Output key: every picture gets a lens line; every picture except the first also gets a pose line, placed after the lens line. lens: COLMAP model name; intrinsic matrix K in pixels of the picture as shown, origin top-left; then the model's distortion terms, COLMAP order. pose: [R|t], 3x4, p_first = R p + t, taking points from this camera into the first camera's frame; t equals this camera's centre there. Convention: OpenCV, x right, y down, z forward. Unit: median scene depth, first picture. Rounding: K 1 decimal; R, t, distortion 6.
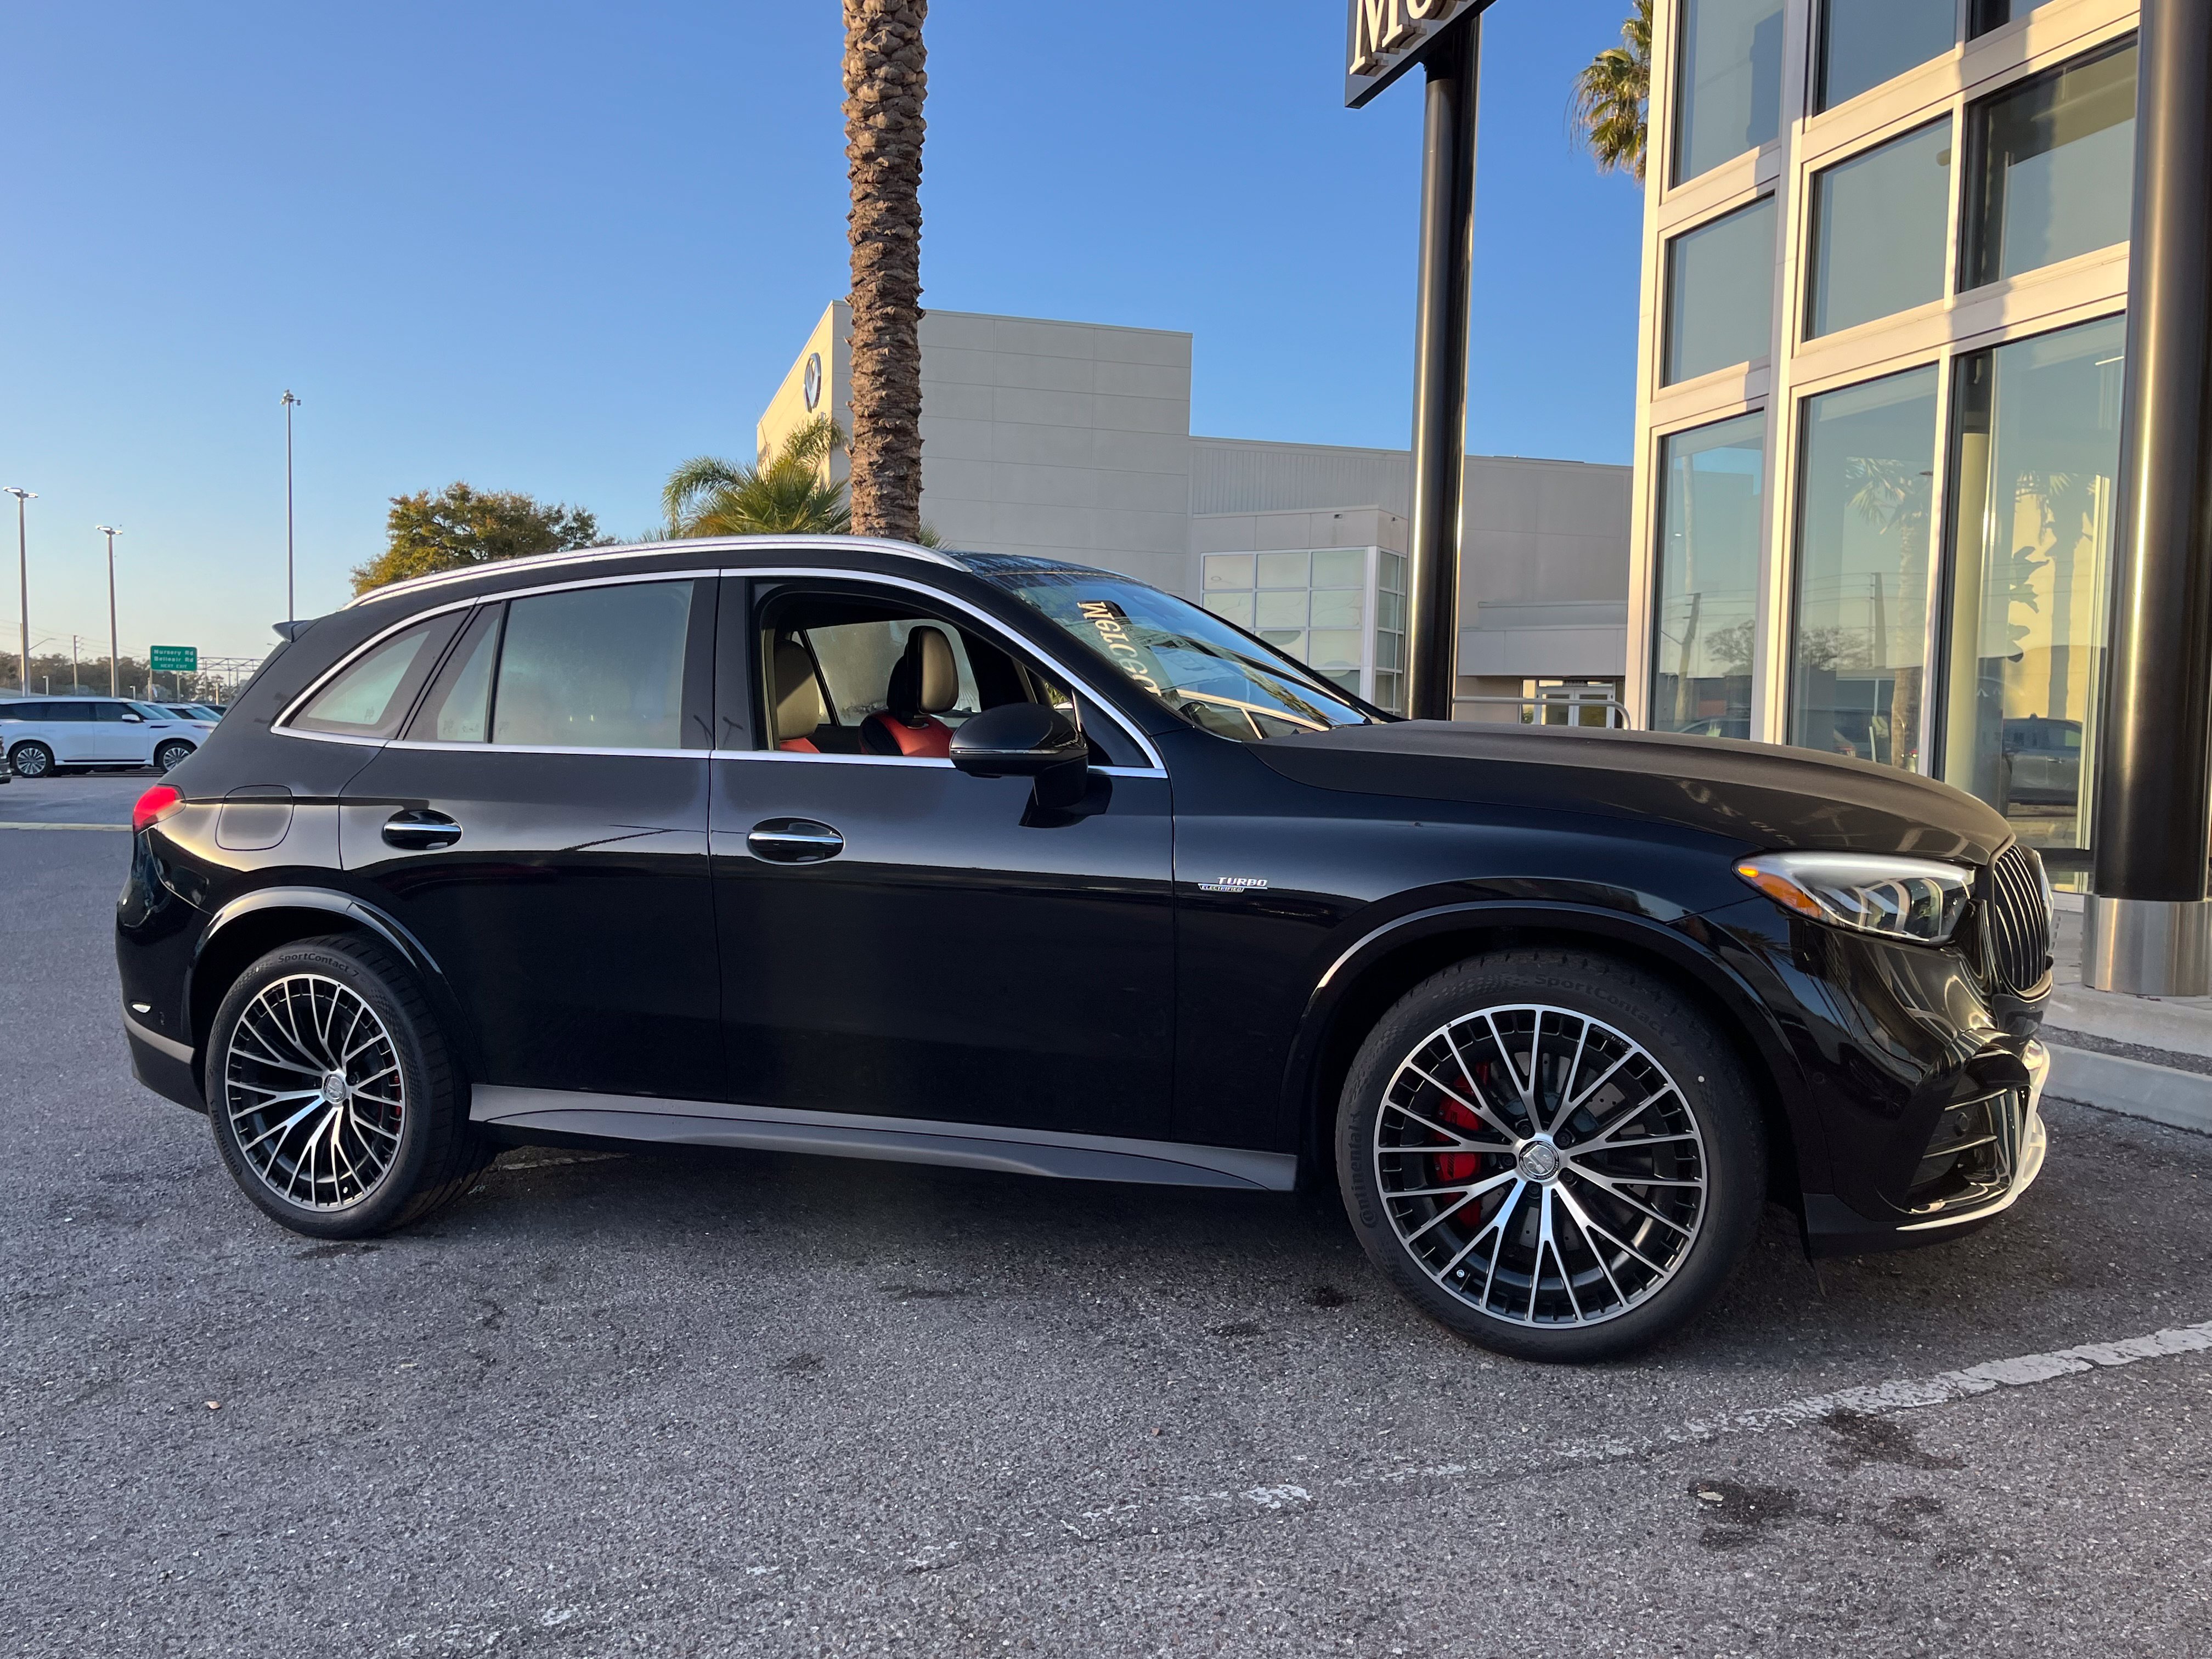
lens RADIAL K [[1730.6, 0, 1106.0], [0, 1730.6, 829.5], [0, 0, 1]] dist [0.066185, -0.077203]
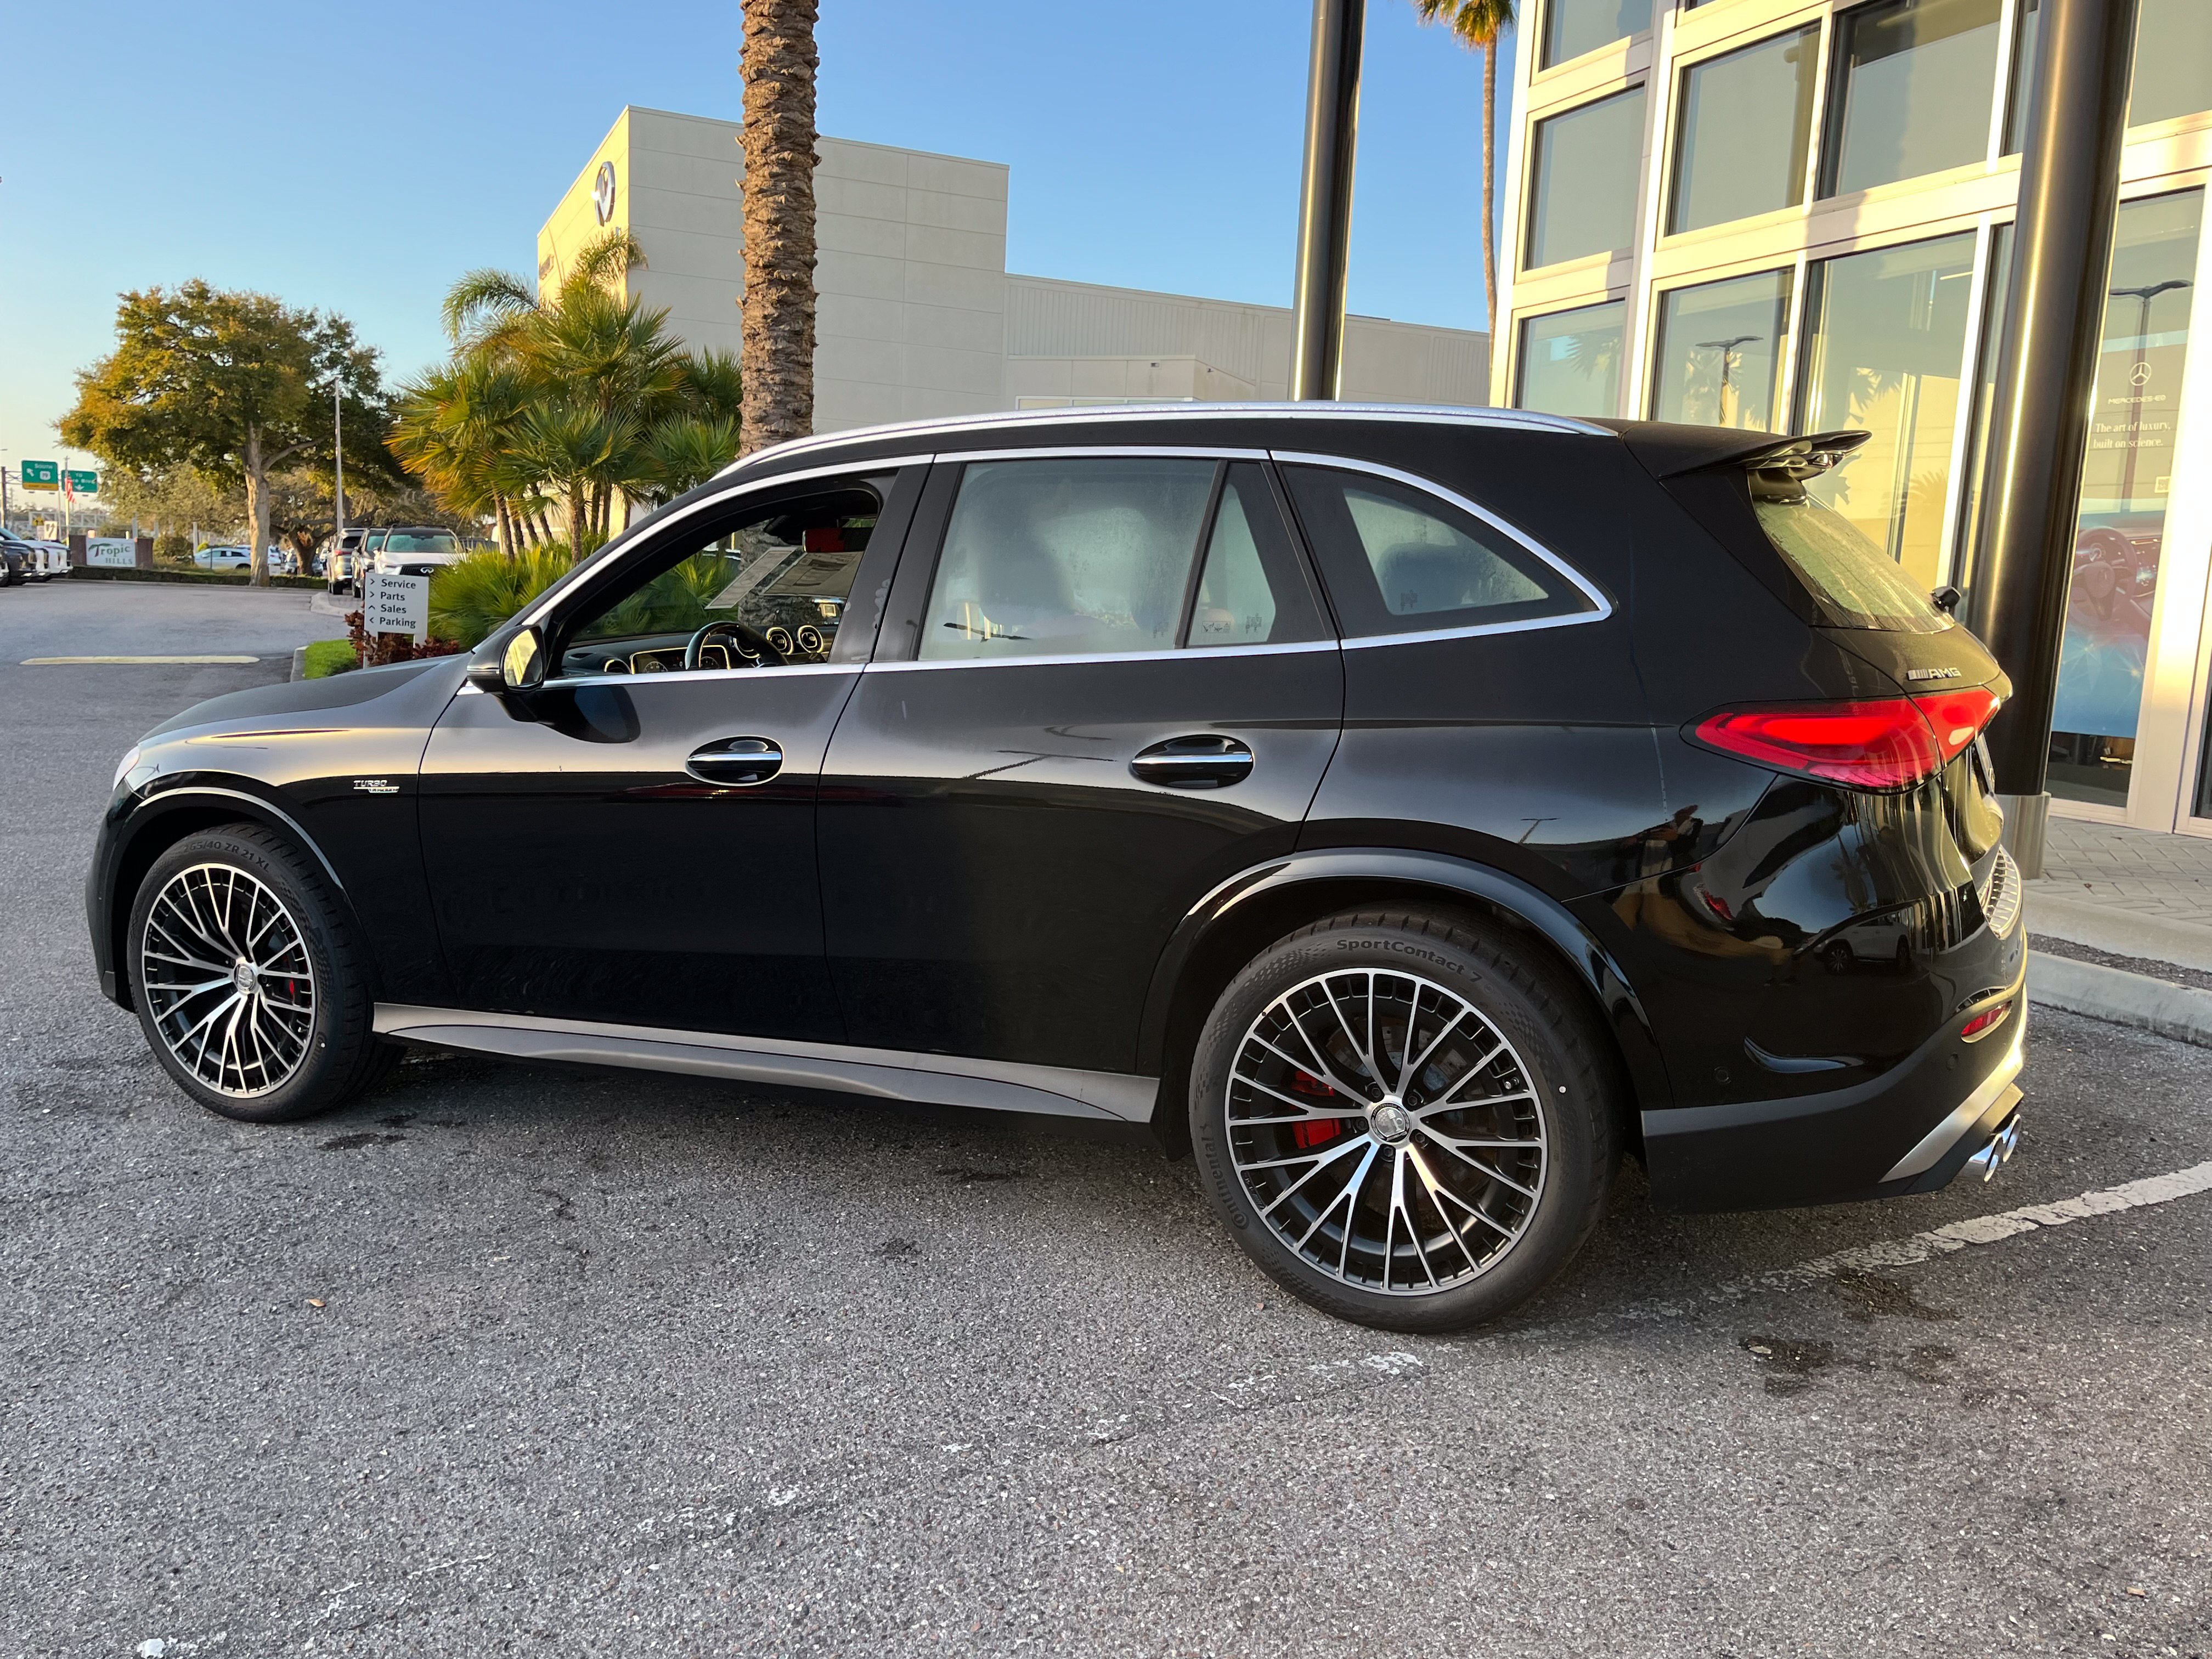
lens RADIAL K [[1744.6, 0, 1106.0], [0, 1744.6, 829.5], [0, 0, 1]] dist [0.023166, 0.008010]
pose [[0.990442, 0.006835, 0.137762, -0.163819], [-0.019698, 0.995544, 0.092222, -0.039840], [-0.136517, -0.094054, 0.986163, -0.033734]]
